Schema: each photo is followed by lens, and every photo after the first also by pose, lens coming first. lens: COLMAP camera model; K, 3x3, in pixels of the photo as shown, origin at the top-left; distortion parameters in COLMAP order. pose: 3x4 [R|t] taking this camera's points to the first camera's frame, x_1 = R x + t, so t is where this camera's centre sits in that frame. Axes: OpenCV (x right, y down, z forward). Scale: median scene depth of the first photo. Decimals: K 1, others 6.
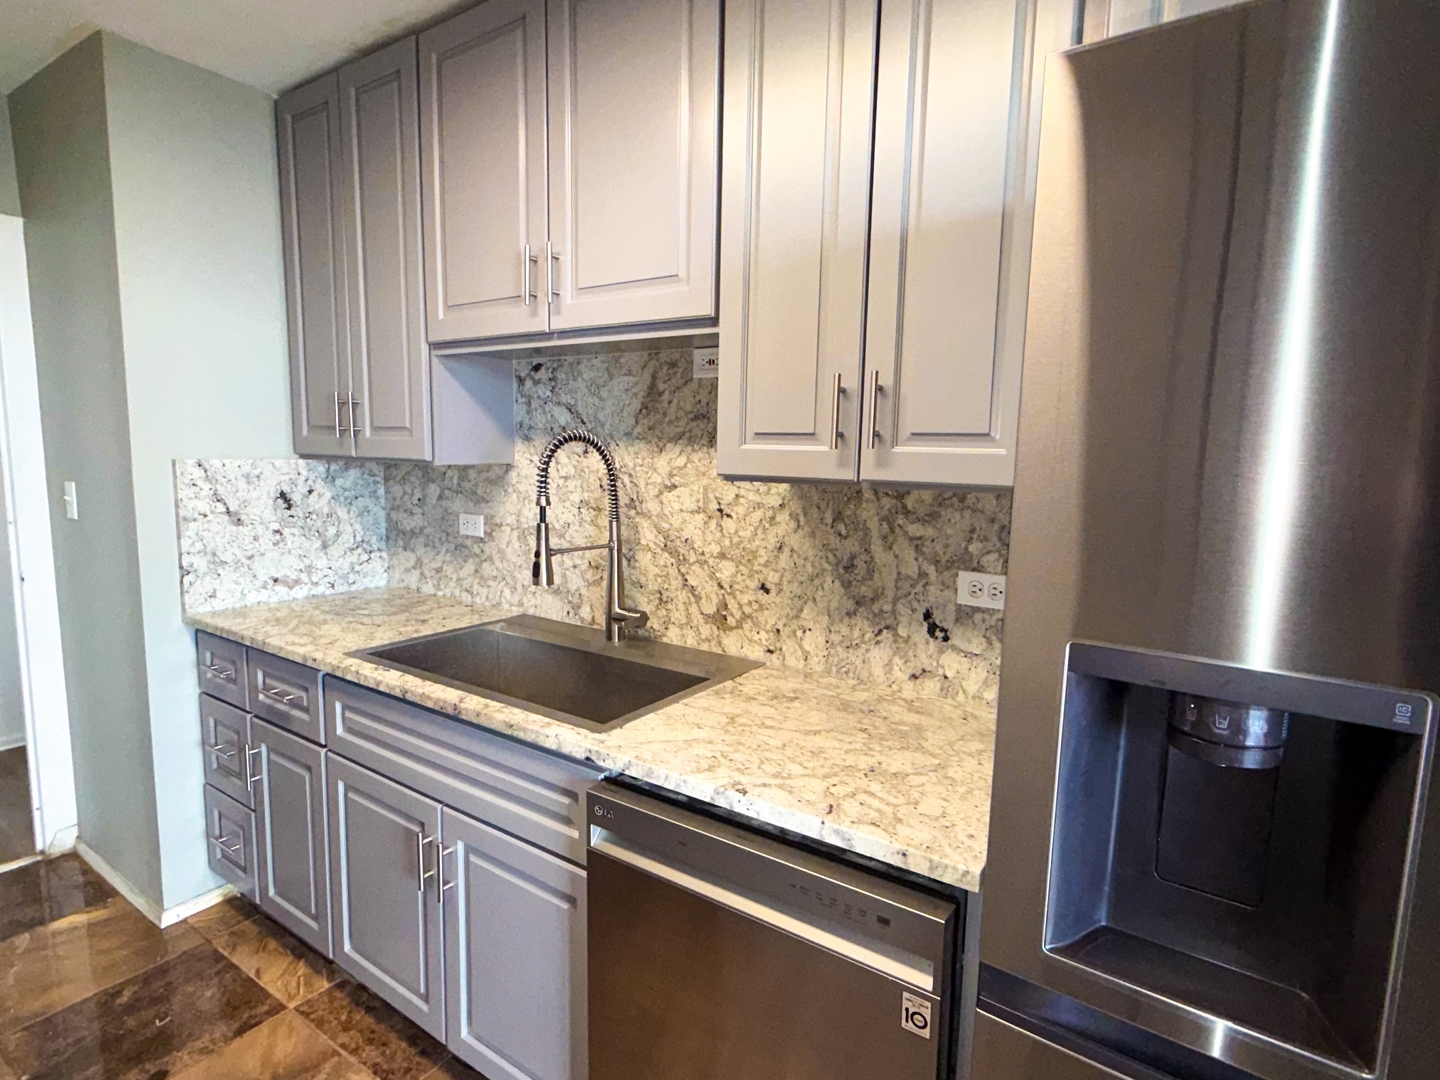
lens RADIAL K [[768.3, 0, 725.3], [0, 768.3, 540.3], [0, 0, 1]] dist [-0.001636, 0.002112]
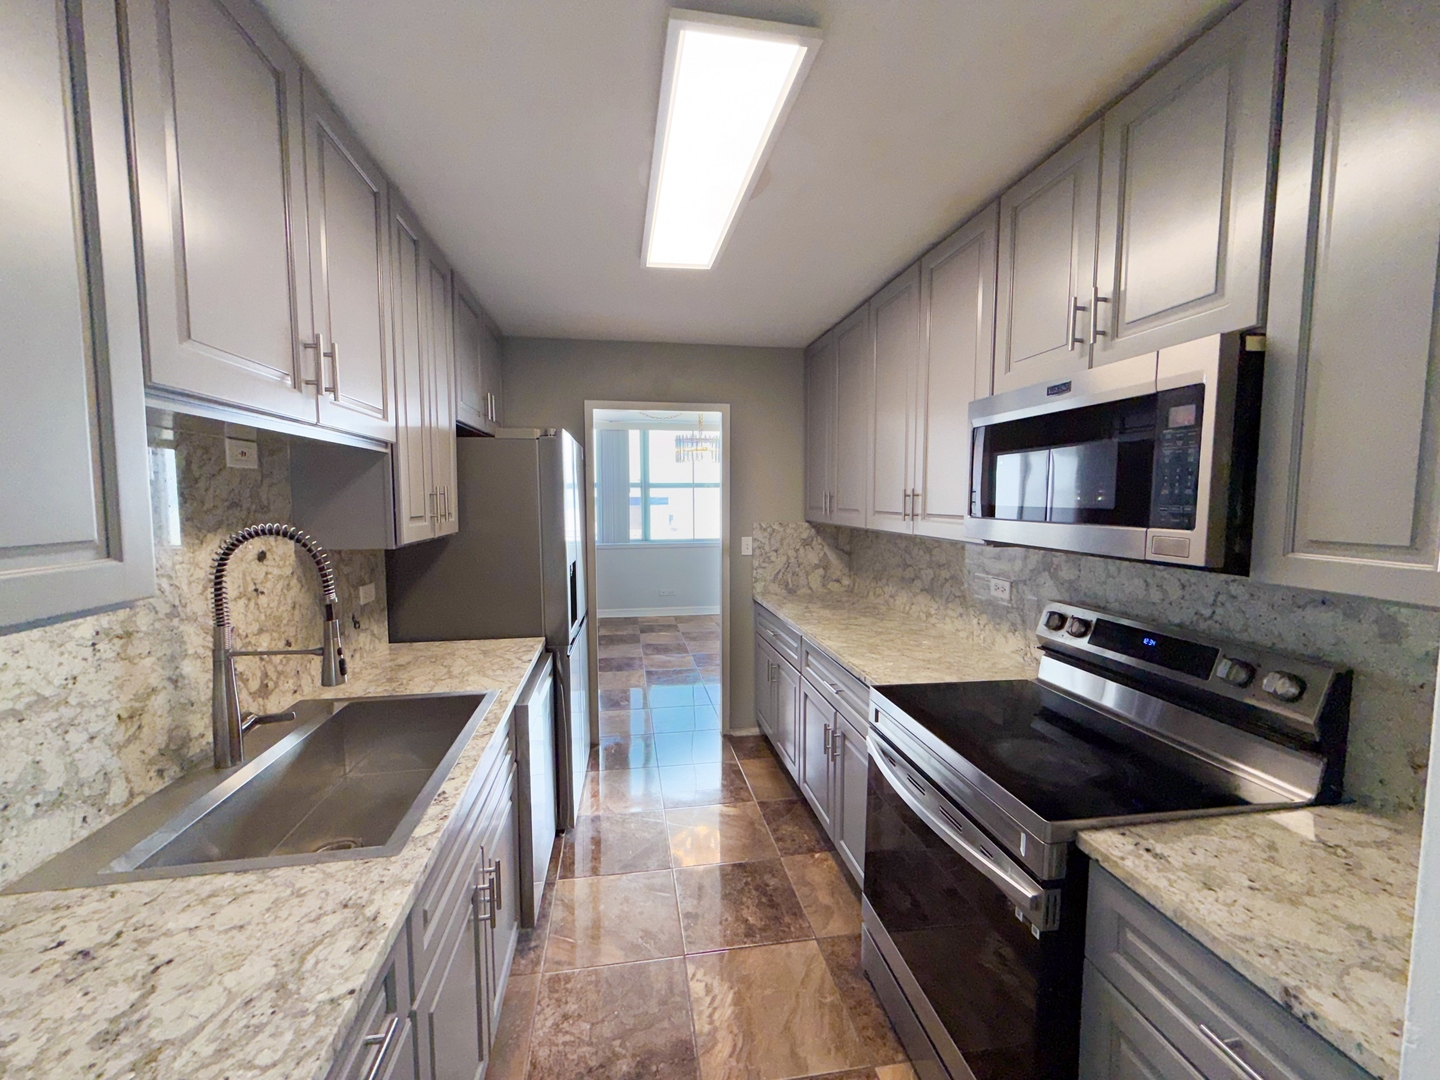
lens RADIAL K [[591.7, 0, 717.8], [0, 591.7, 540.5], [0, 0, 1]] dist [0.000266, 0.000038]
pose [[-0.694953, -0.071107, 0.715531, -0.892950], [0.077415, 0.981916, 0.172767, -0.171082], [-0.714876, 0.175458, -0.676880, 0.924190]]
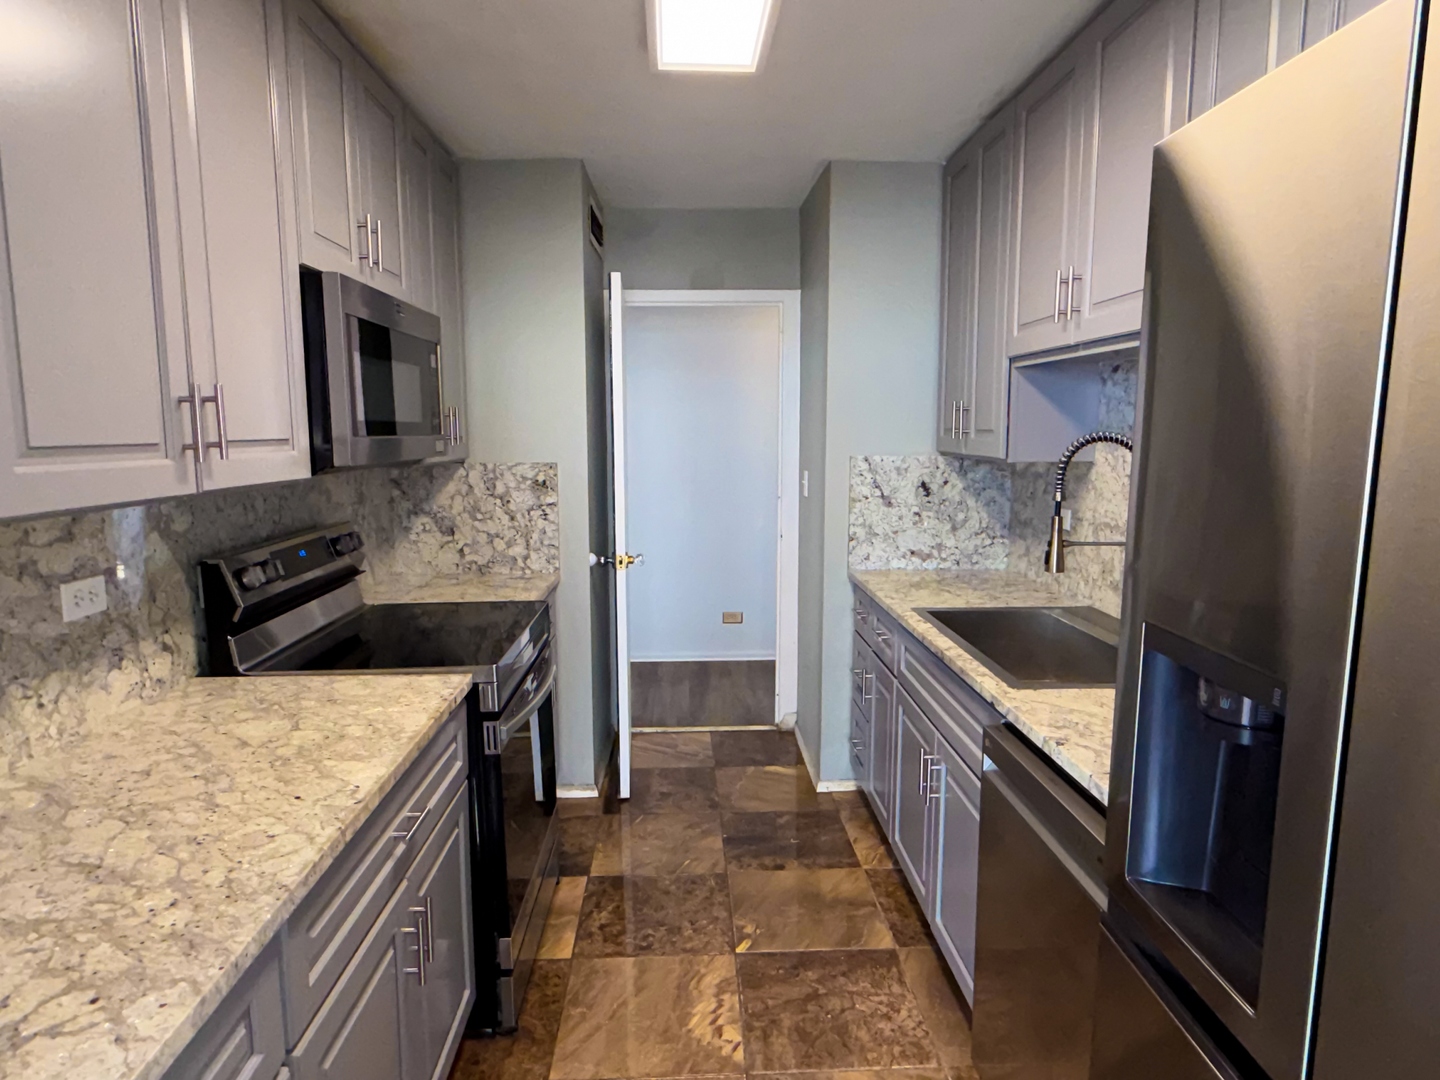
lens RADIAL K [[877.2, 0, 720.9], [0, 877.2, 543.5], [0, 0, 1]] dist [0.003305, -0.004578]
pose [[0.606006, 0.085635, -0.790837, 0.387168], [-0.085162, 0.995459, 0.042534, 0.003511], [0.790889, 0.041574, 0.610546, -0.129939]]
